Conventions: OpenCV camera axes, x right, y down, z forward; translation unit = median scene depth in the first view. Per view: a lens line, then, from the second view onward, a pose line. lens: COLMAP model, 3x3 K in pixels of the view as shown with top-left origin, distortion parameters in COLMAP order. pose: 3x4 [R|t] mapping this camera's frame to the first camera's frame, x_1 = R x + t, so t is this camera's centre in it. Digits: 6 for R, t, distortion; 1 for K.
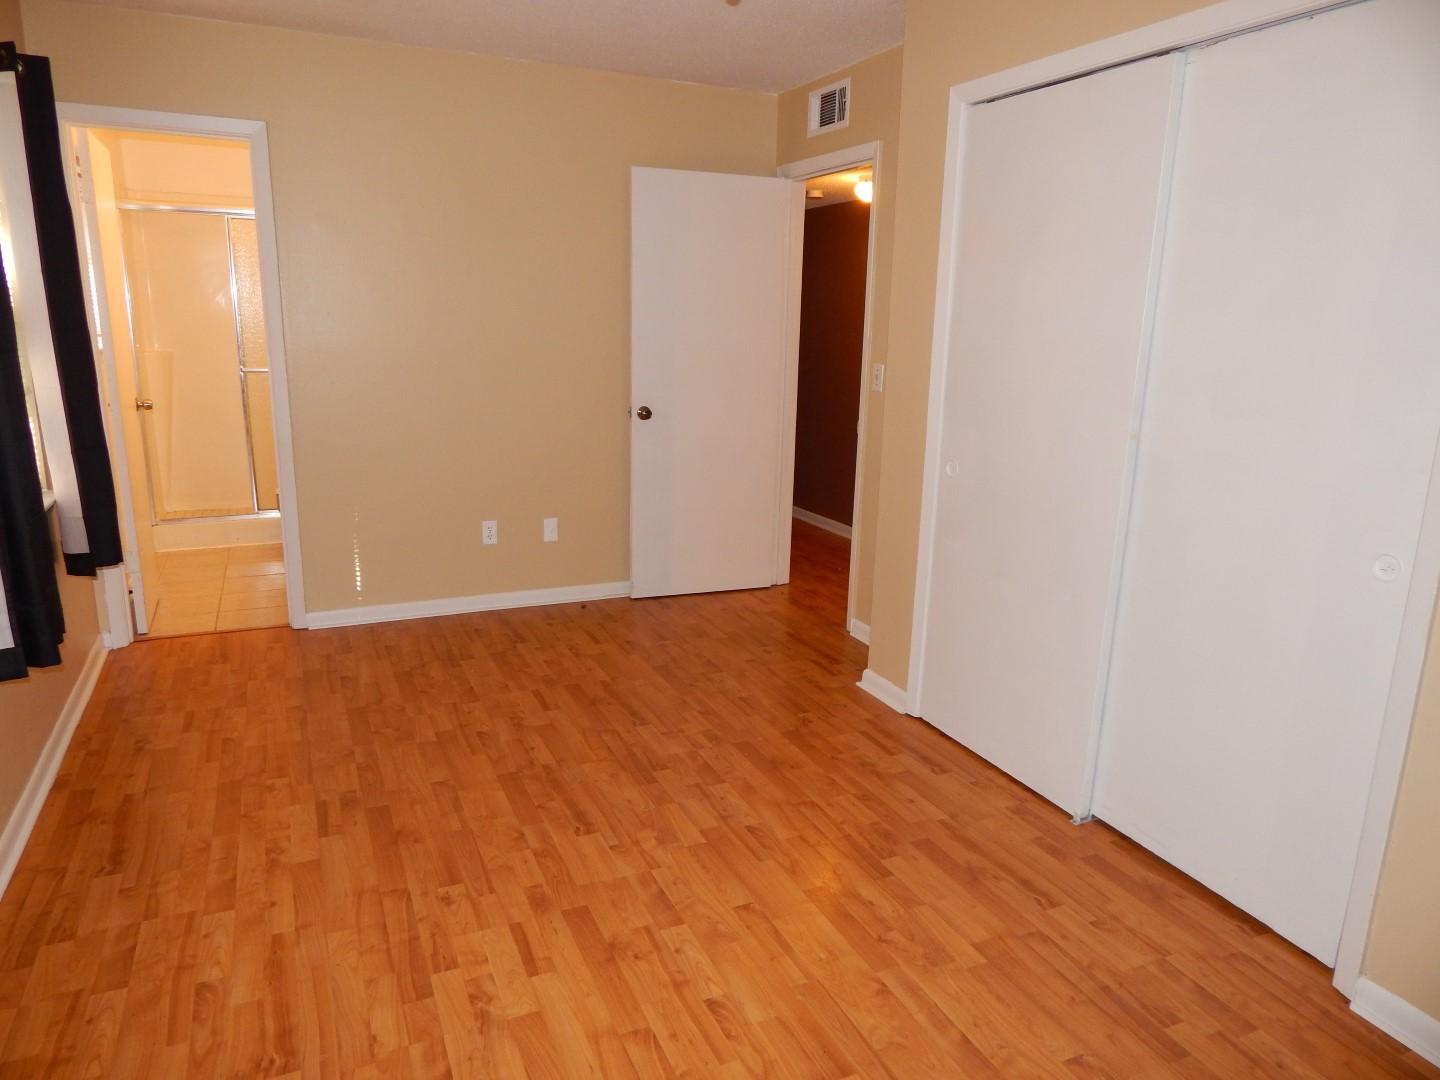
lens RADIAL K [[962.8, 0, 720.0], [0, 962.8, 540.0], [0, 0, 1]] dist [0.001633, -0.002916]
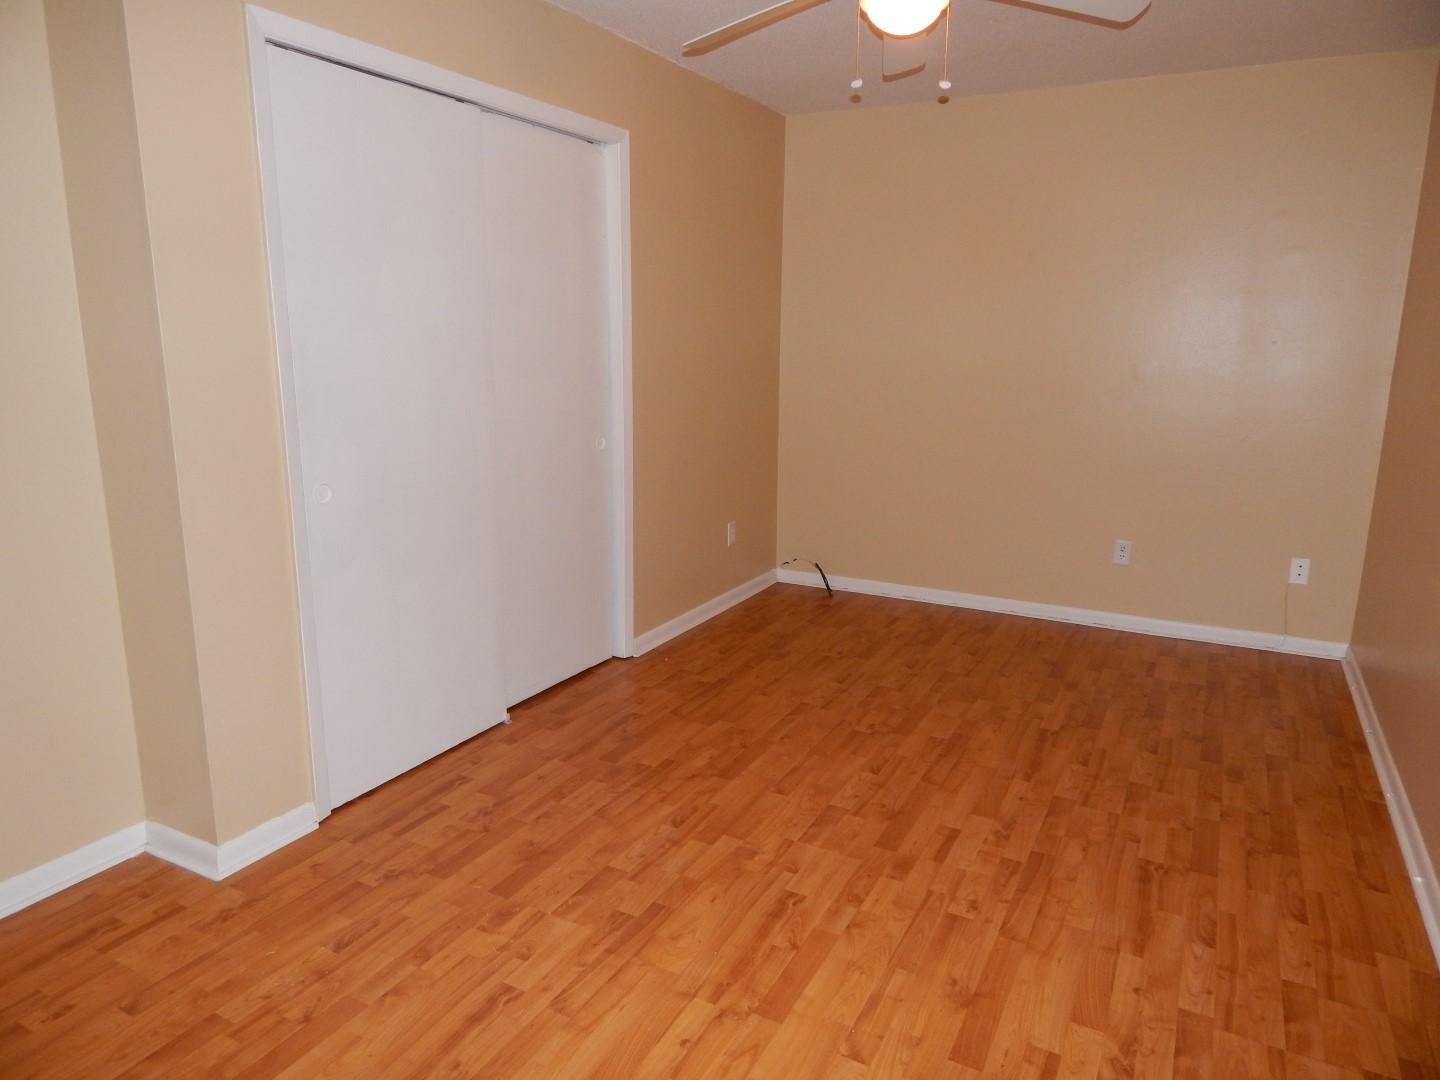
lens RADIAL K [[962.8, 0, 720.0], [0, 962.8, 540.0], [0, 0, 1]] dist [0.001633, -0.002916]
pose [[-0.613977, -0.201638, 0.763134, -0.759894], [0.152317, 0.918382, 0.365204, -0.362392], [-0.774488, 0.340465, -0.533153, 1.505350]]
